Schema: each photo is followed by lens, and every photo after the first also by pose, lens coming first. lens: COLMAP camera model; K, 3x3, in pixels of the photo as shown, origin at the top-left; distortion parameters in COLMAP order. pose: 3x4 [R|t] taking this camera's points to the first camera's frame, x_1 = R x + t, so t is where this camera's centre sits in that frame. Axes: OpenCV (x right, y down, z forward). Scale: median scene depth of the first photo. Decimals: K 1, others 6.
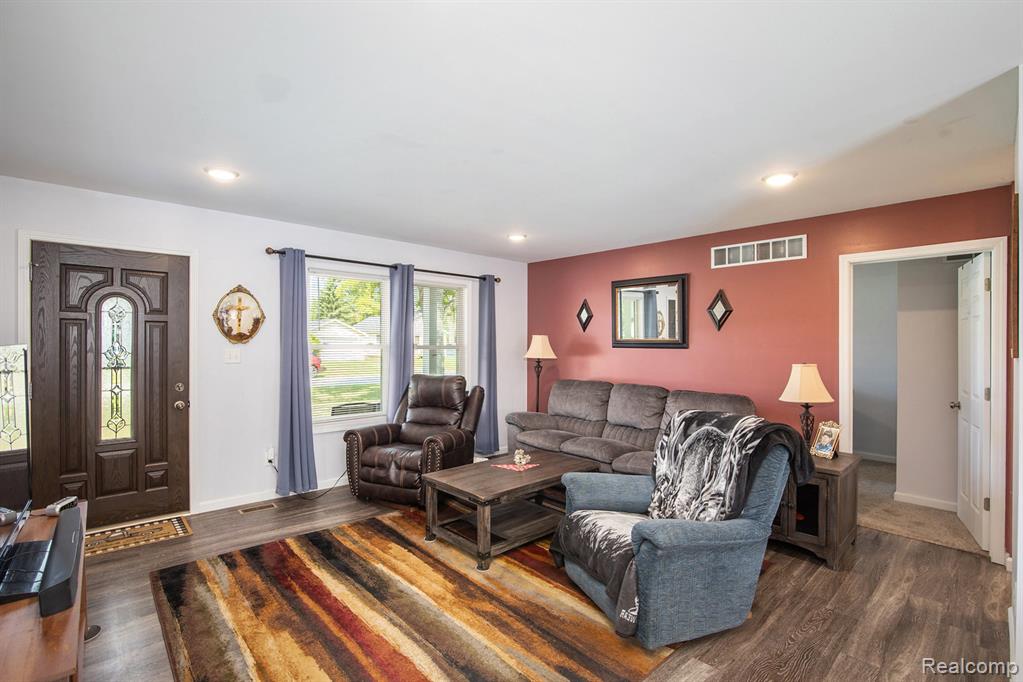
lens RADIAL K [[461.2, 0, 511.5], [0, 461.2, 341.0], [0, 0, 1]] dist [-0.000030, 0.000048]
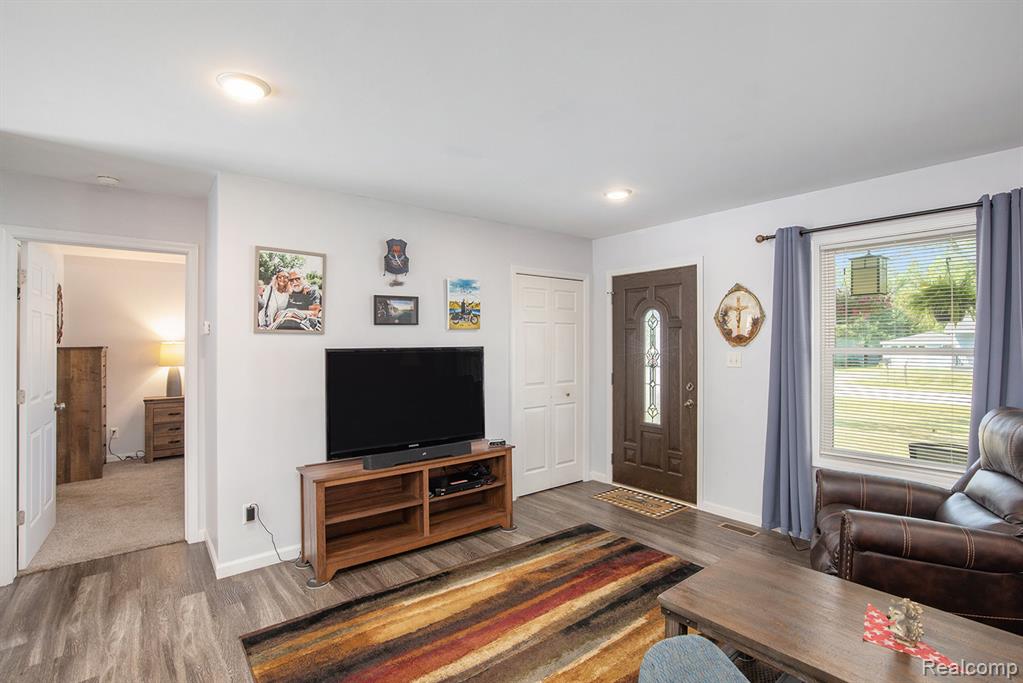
lens RADIAL K [[497.7, 0, 511.5], [0, 497.7, 341.5], [0, 0, 1]] dist [-0.000873, -0.000166]
pose [[-0.042328, -0.010872, -0.999045, 0.500873], [0.004386, 0.999929, -0.011067, 0.005481], [0.999094, -0.004850, -0.042277, 0.678292]]
